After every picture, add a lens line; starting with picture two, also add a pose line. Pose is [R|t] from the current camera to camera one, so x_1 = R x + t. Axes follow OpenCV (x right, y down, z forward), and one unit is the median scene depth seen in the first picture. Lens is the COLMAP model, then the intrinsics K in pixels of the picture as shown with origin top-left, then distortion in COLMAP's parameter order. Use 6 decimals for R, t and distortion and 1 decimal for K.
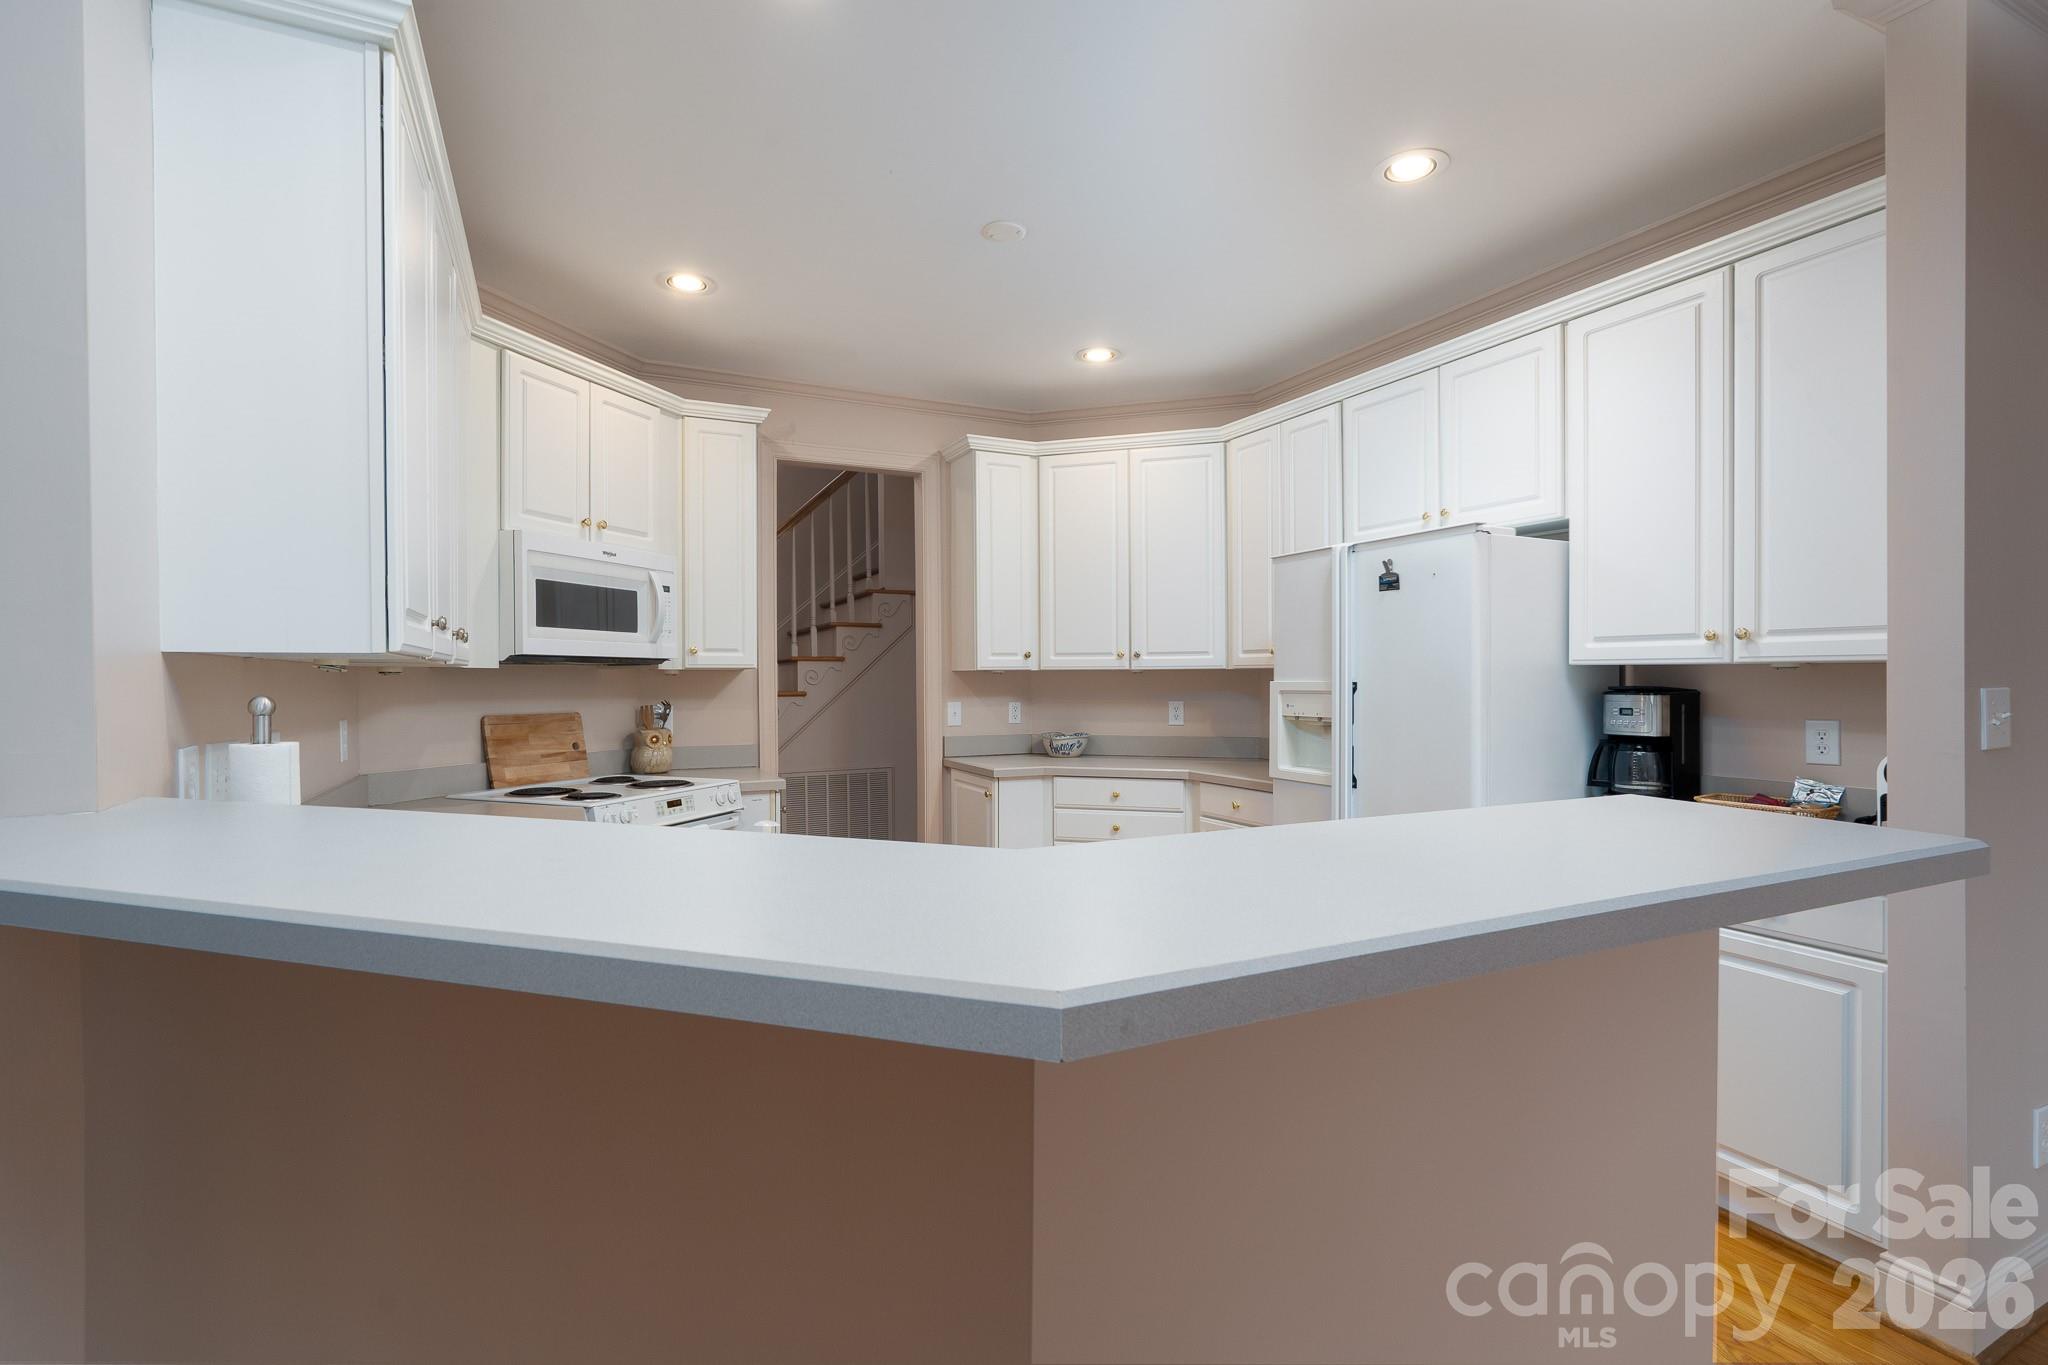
lens RADIAL K [[936.2, 0, 1028.4], [0, 936.2, 683.4], [0, 0, 1]] dist [0.001272, 0.000554]
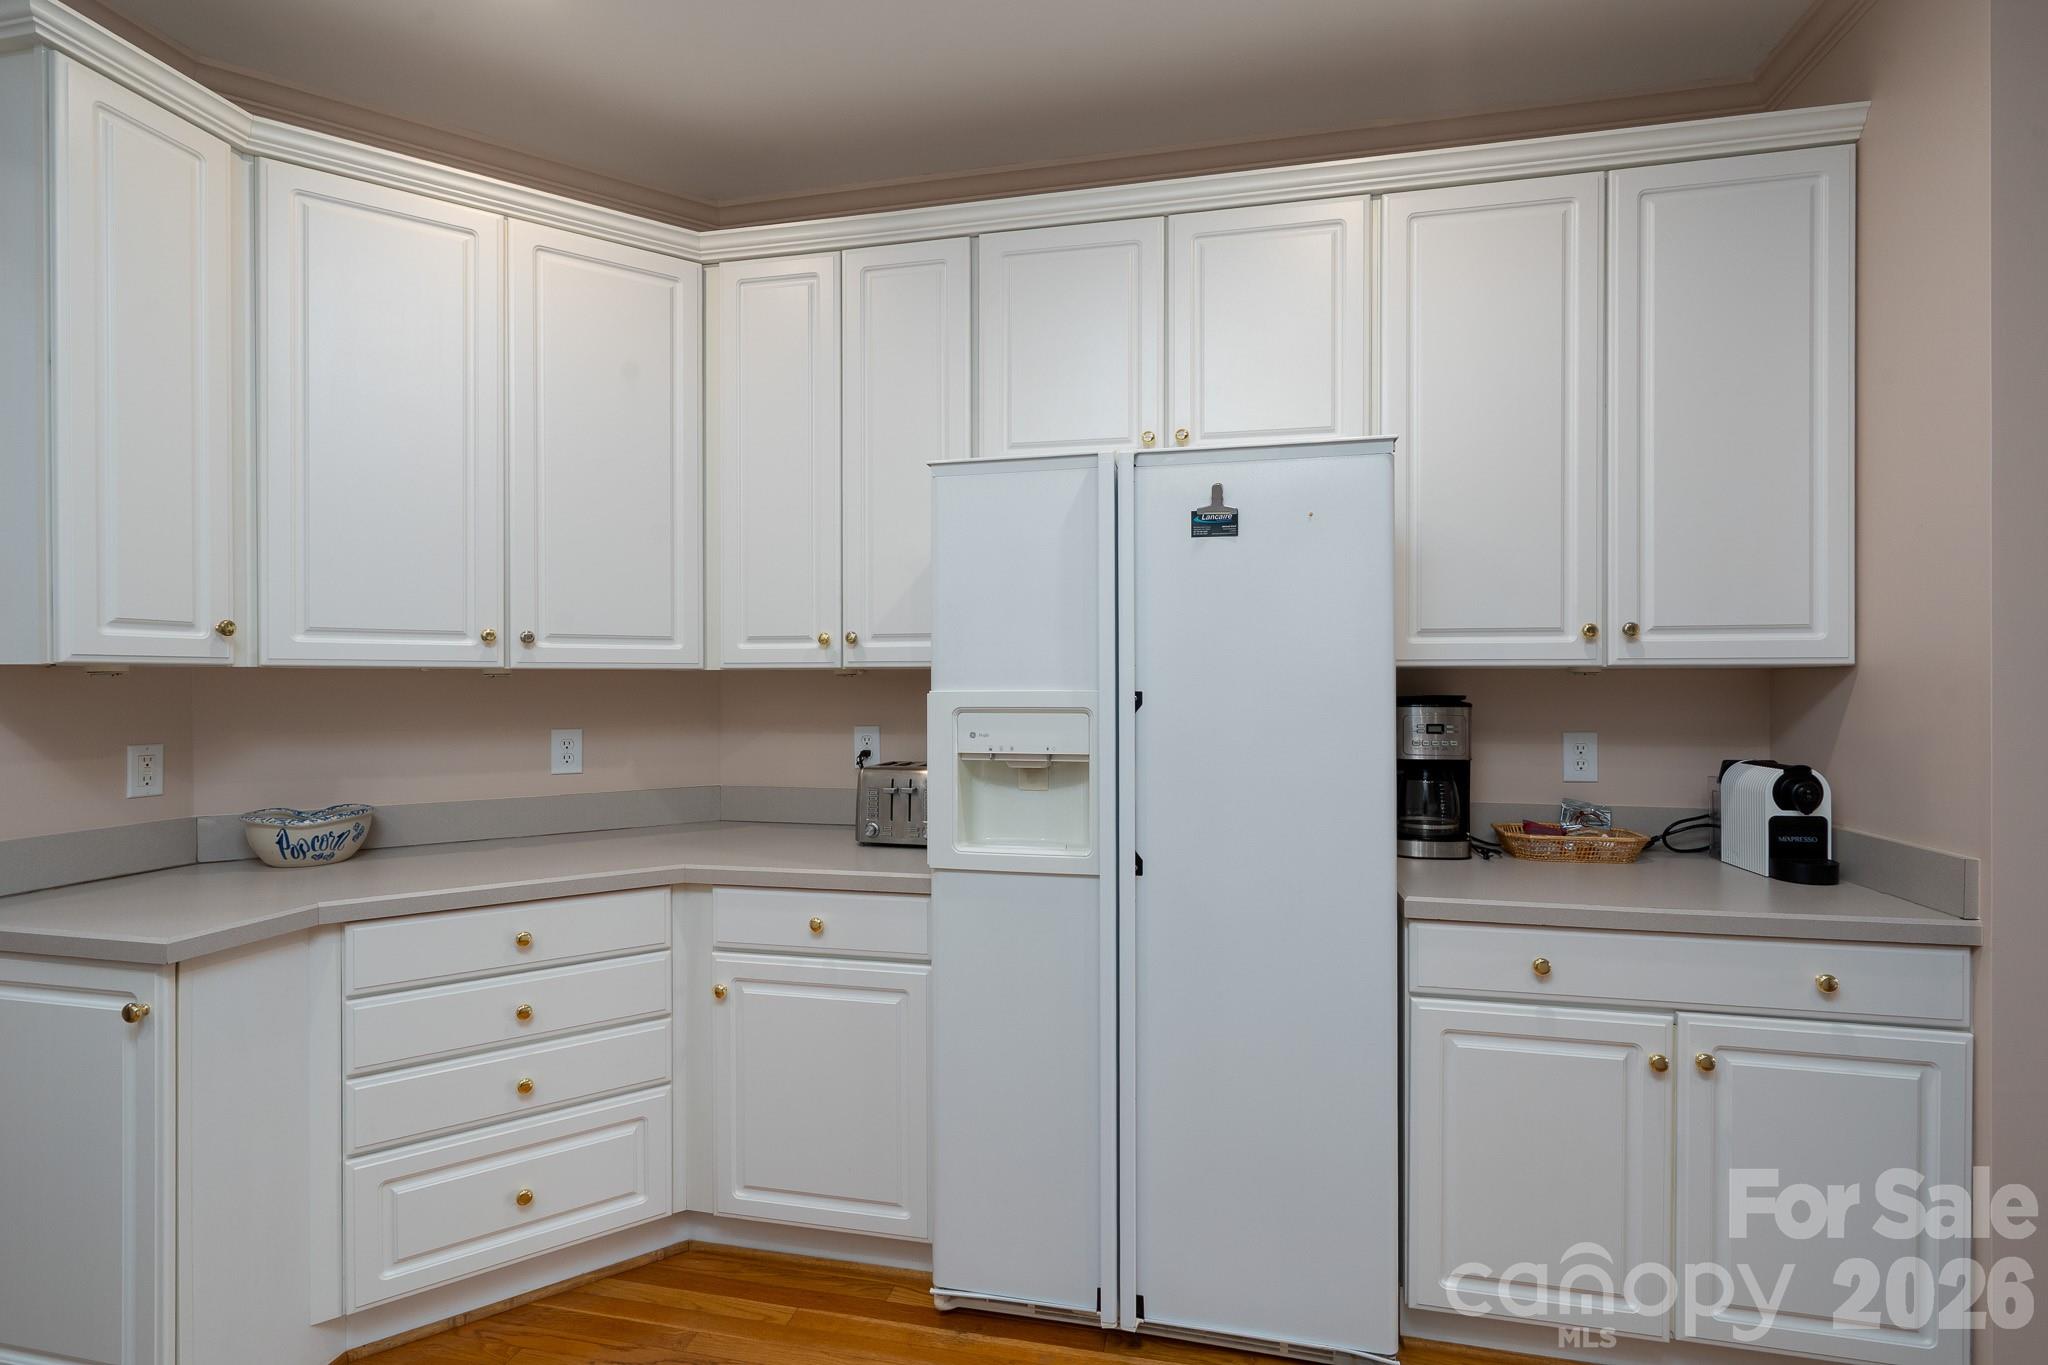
lens RADIAL K [[936.2, 0, 1020.6], [0, 936.2, 685.8], [0, 0, 1]] dist [0.001272, 0.000554]
pose [[0.626269, 0.004894, 0.779592, -0.101469], [0.005201, 0.999932, -0.010455, 0.000728], [-0.779590, 0.010602, 0.626200, 0.474806]]
